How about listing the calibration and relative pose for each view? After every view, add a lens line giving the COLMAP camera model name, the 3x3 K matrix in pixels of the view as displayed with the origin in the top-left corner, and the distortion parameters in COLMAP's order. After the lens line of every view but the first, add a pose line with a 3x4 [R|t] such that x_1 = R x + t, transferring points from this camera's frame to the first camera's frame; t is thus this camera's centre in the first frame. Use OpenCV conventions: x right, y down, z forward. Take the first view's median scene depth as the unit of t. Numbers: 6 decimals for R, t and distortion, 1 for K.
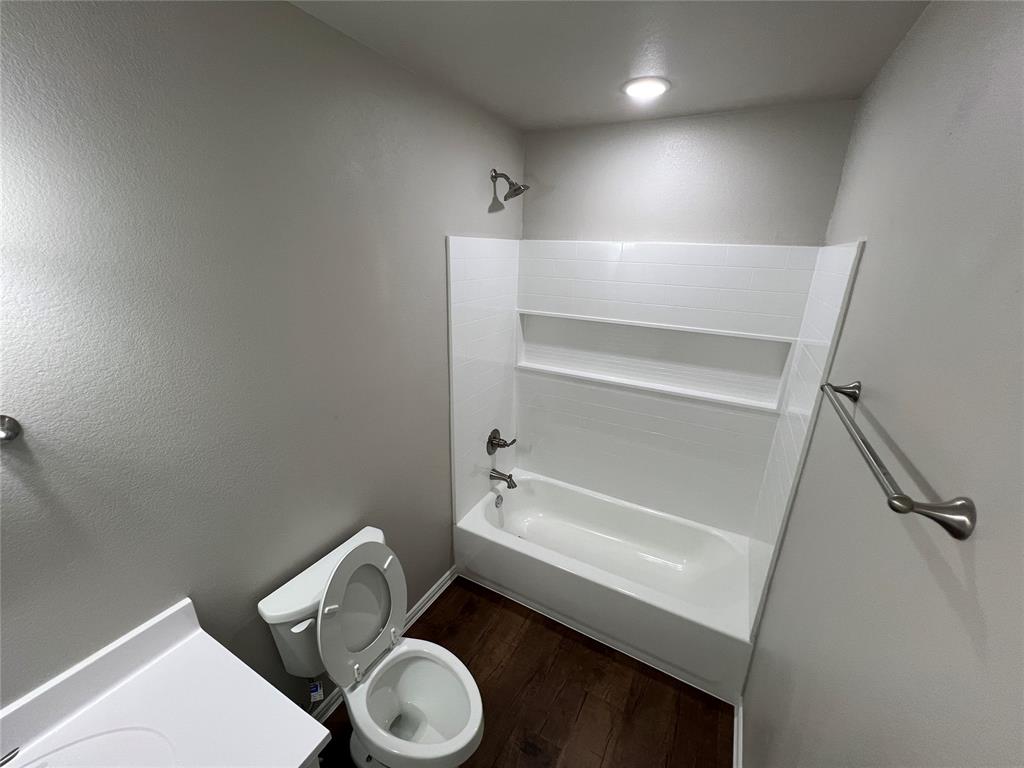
lens RADIAL K [[409.7, 0, 512.0], [0, 409.7, 384.0], [0, 0, 1]] dist [0.019867, 0.000014]
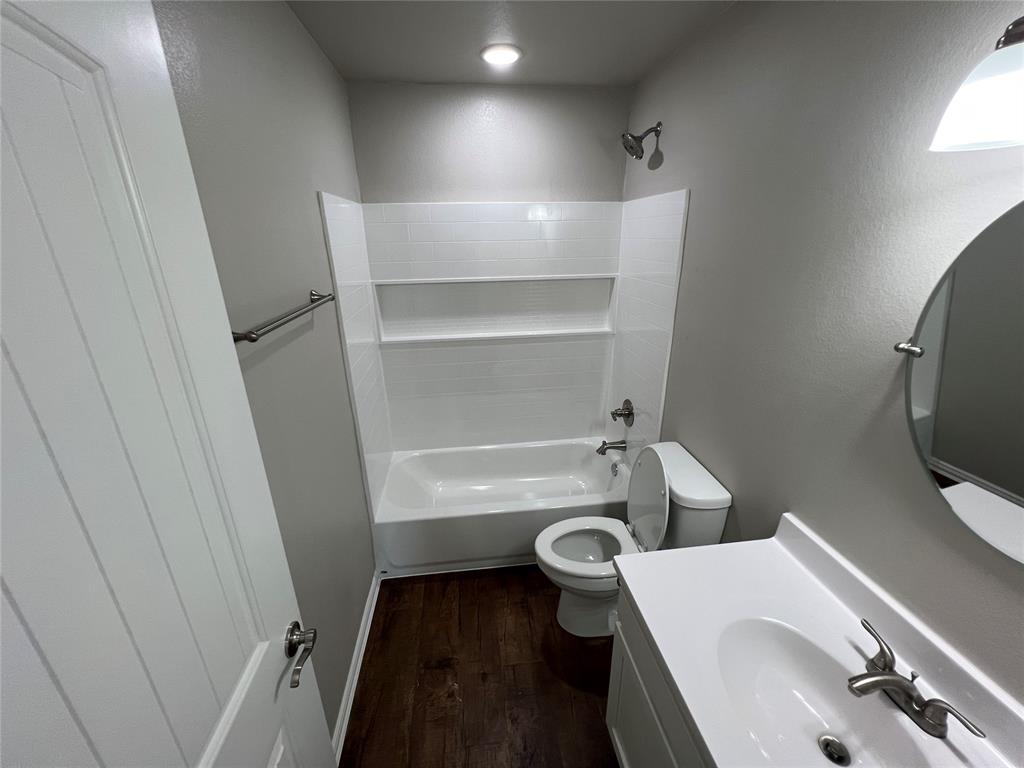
lens RADIAL K [[412.7, 0, 510.7], [0, 412.7, 378.9], [0, 0, 1]] dist [-0.001280, 0.000562]
pose [[0.816439, -0.263299, 0.513908, -0.302036], [0.216644, 0.964650, 0.150056, -0.051491], [-0.535251, -0.011177, 0.844619, 0.068967]]
